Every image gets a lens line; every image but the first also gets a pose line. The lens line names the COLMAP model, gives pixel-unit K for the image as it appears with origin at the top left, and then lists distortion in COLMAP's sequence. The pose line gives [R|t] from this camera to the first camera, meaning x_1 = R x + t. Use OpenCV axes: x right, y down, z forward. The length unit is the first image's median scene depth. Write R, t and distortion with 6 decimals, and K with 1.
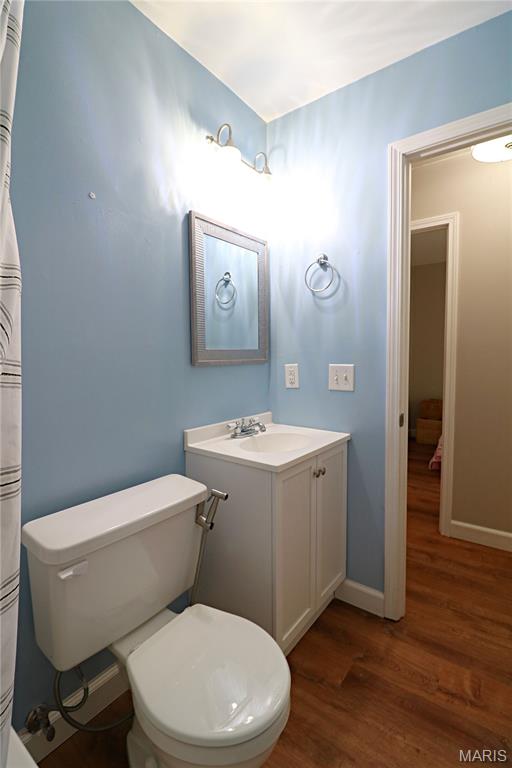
lens RADIAL K [[358.1, 0, 252.7], [0, 358.1, 373.0], [0, 0, 1]] dist [-0.000596, -0.011402]
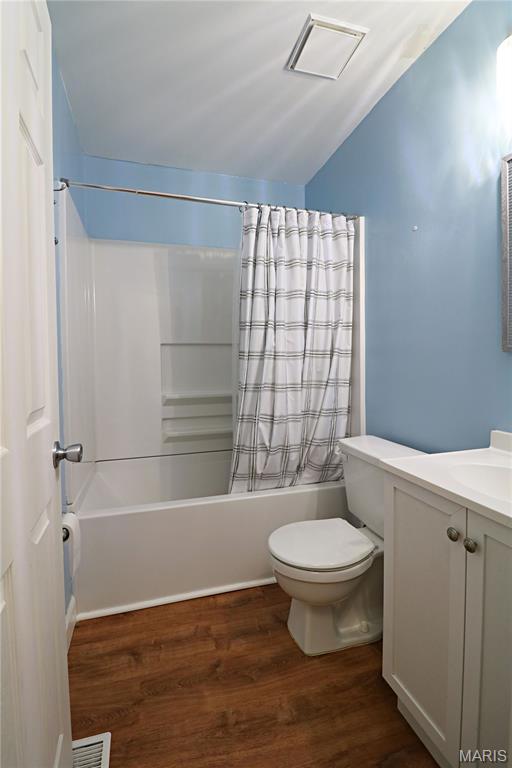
lens RADIAL K [[358.1, 0, 252.7], [0, 358.1, 373.0], [0, 0, 1]] dist [-0.000596, -0.011402]
pose [[-0.595251, 0.034598, -0.802794, 1.001752], [-0.018352, 0.998227, 0.056629, -0.010931], [0.803330, 0.048441, -0.593561, 1.283206]]
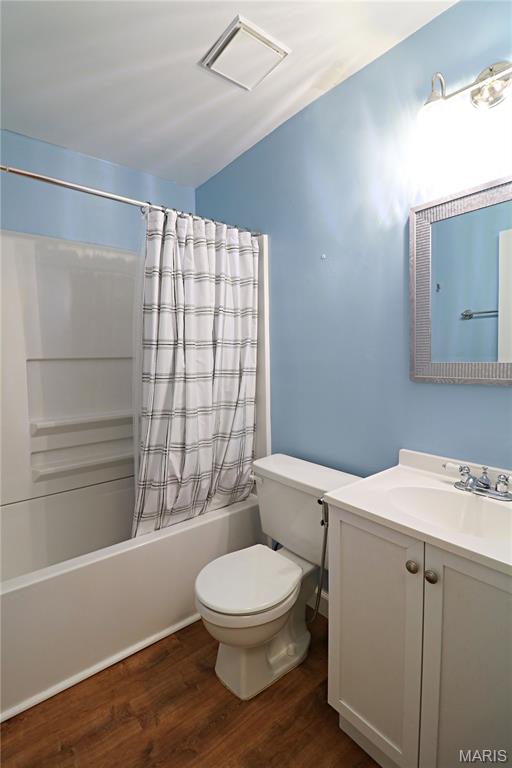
lens RADIAL K [[361.8, 0, 254.9], [0, 361.8, 375.3], [0, 0, 1]] dist [-0.000407, -0.011295]
pose [[-0.241369, 0.054332, -0.968911, 1.010297], [-0.023122, 0.997826, 0.061713, -0.103002], [0.970158, 0.037299, -0.239588, 1.048848]]
